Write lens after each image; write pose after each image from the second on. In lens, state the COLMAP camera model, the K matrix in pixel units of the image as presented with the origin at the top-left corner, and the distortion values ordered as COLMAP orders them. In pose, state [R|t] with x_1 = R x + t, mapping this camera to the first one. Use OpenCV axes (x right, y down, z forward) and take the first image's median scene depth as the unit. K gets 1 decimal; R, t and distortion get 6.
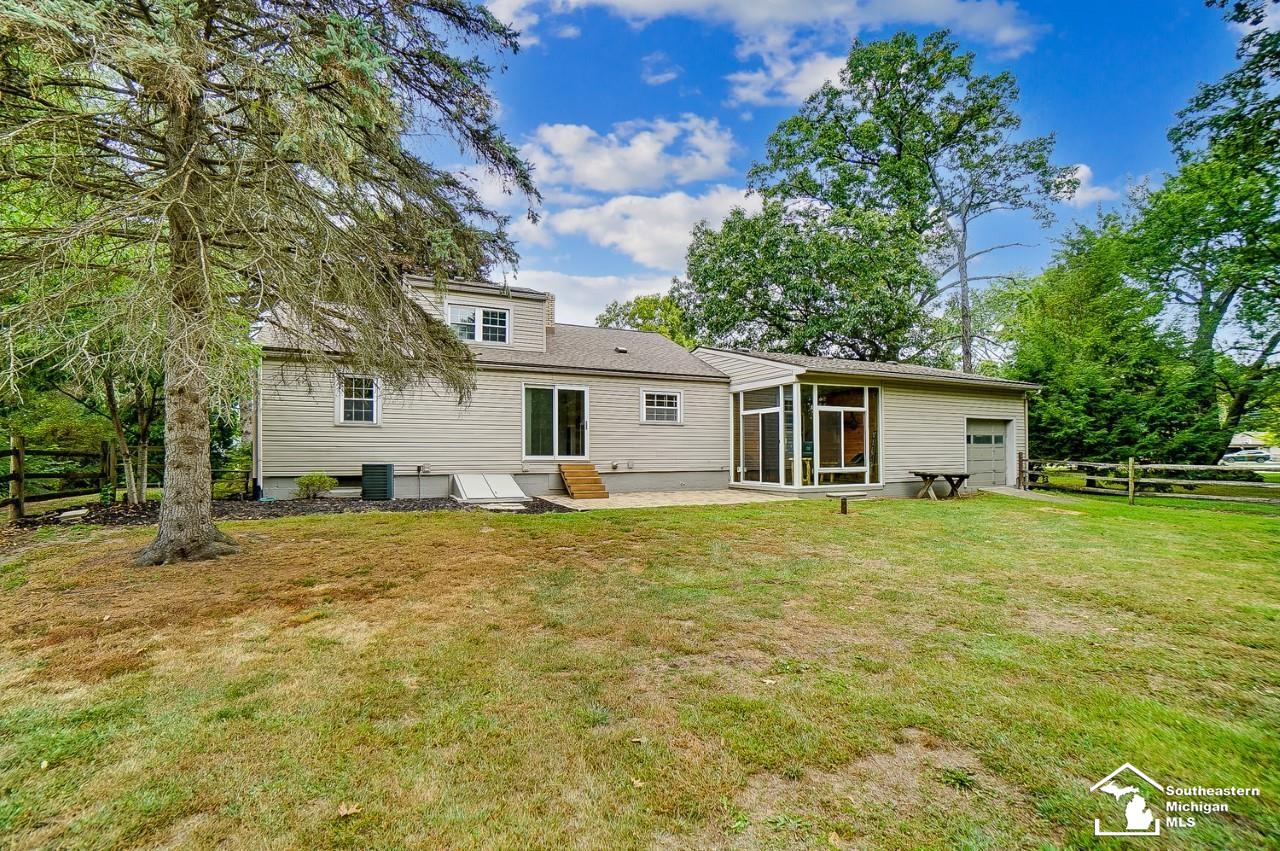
lens RADIAL K [[568.8, 0, 638.2], [0, 568.8, 431.7], [0, 0, 1]] dist [-0.022962, 0.000303]
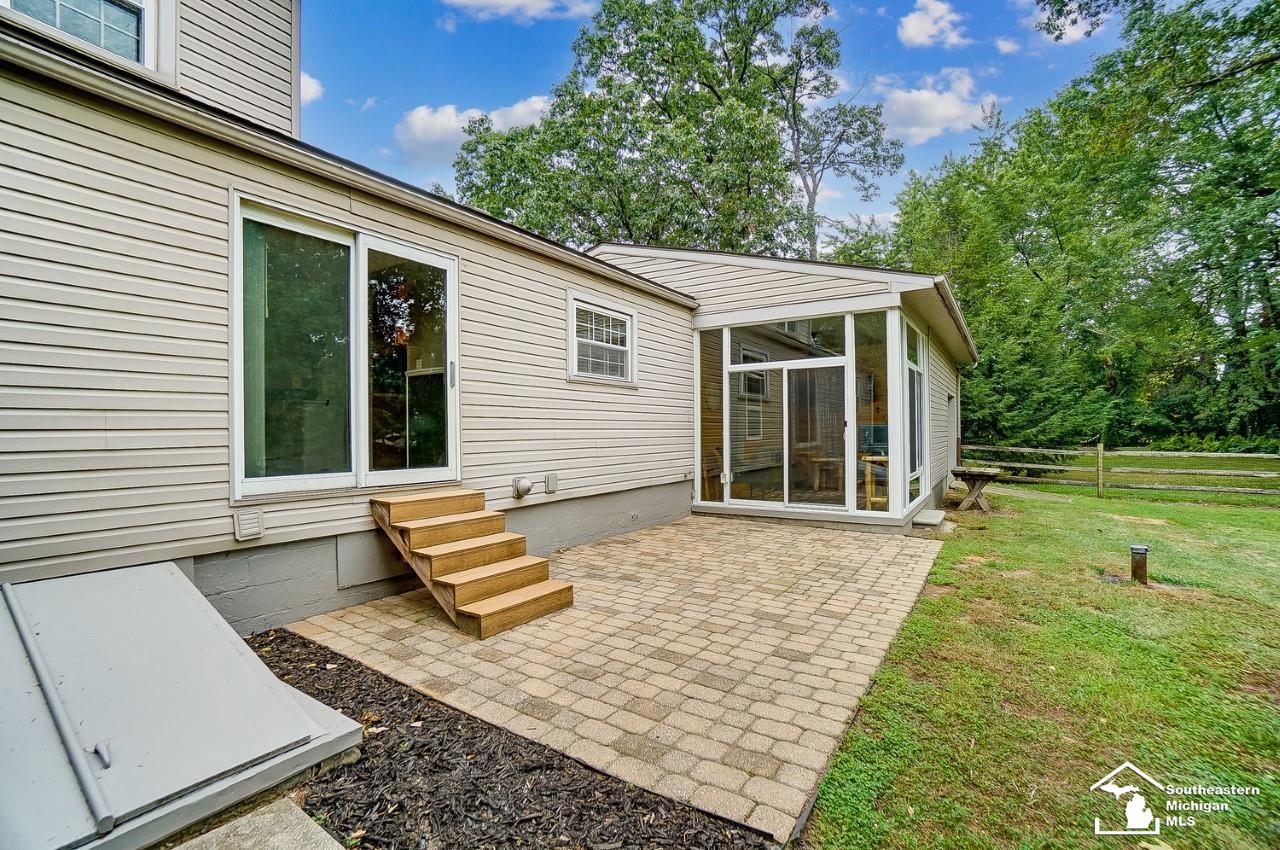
lens RADIAL K [[568.8, 0, 643.3], [0, 568.8, 421.3], [0, 0, 1]] dist [-0.022962, 0.000303]
pose [[0.844611, 0.004573, 0.535360, -0.173090], [-0.014830, 0.999780, 0.014856, 0.009086], [-0.535174, -0.020487, 0.844493, 0.653315]]
